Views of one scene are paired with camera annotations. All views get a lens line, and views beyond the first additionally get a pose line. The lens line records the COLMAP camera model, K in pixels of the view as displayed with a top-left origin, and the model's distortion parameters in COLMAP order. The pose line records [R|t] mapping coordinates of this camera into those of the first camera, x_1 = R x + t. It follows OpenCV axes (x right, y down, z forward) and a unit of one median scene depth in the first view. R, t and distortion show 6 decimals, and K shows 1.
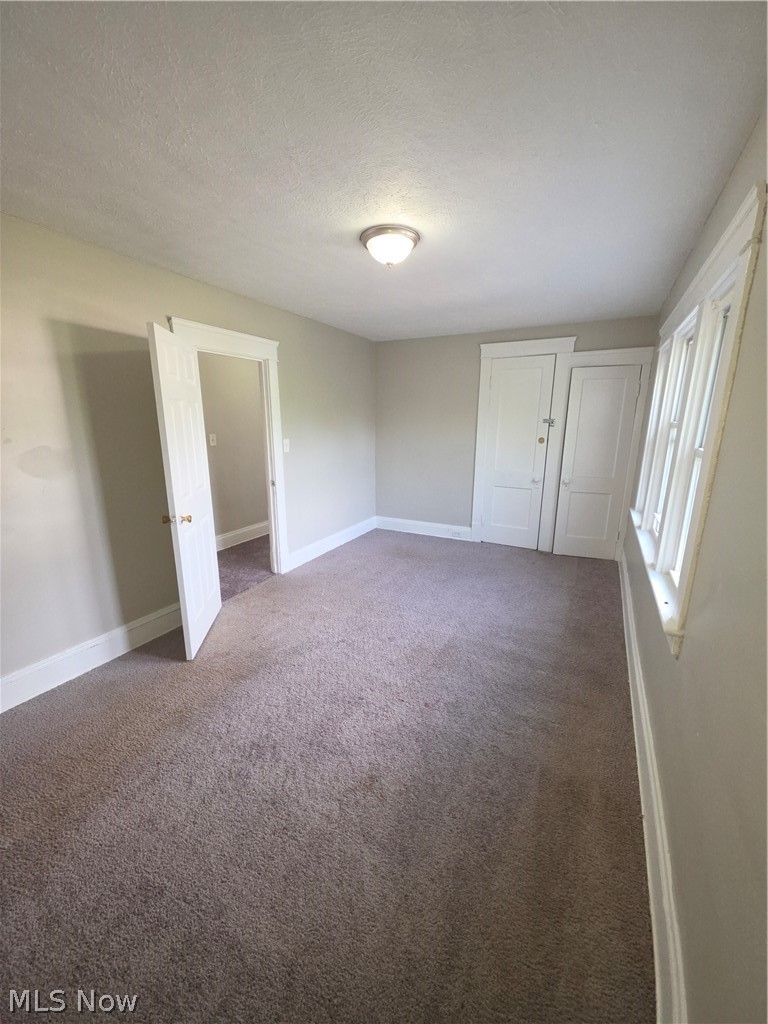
lens RADIAL K [[407.9, 0, 389.5], [0, 407.9, 514.4], [0, 0, 1]] dist [0.010065, -0.006399]
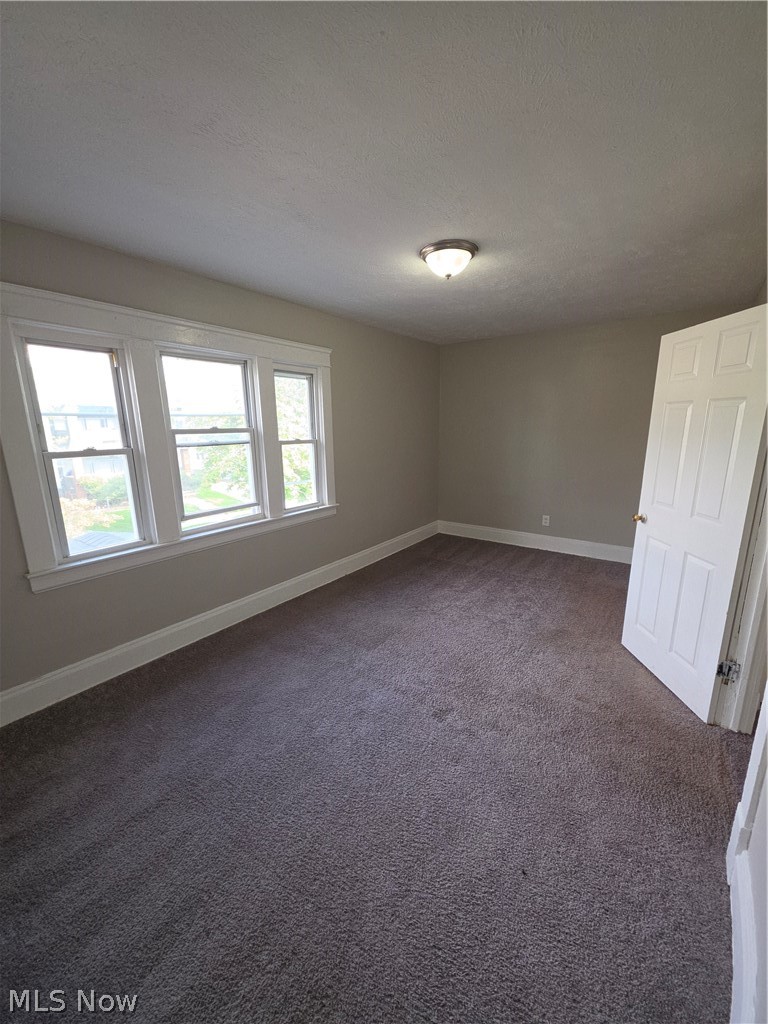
lens RADIAL K [[407.9, 0, 387.2], [0, 407.9, 516.0], [0, 0, 1]] dist [0.010065, -0.006399]
pose [[-0.986248, -0.024209, 0.163488, -0.017276], [0.050722, 0.897138, 0.438828, -0.248420], [-0.157295, 0.441086, -0.883573, 1.070627]]
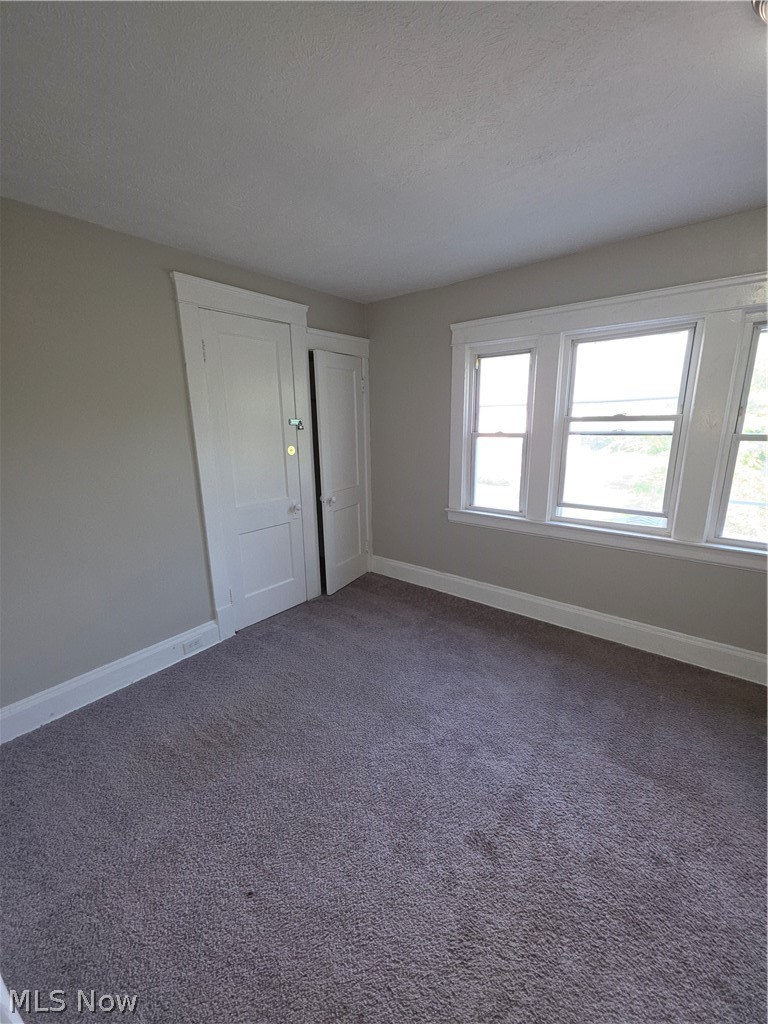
lens RADIAL K [[407.9, 0, 380.3], [0, 407.9, 514.0], [0, 0, 1]] dist [0.010065, -0.006399]
pose [[0.208754, -0.232362, 0.949963, -0.268259], [0.250295, 0.951706, 0.177786, -0.159773], [-0.945396, 0.200657, 0.256832, 0.688531]]
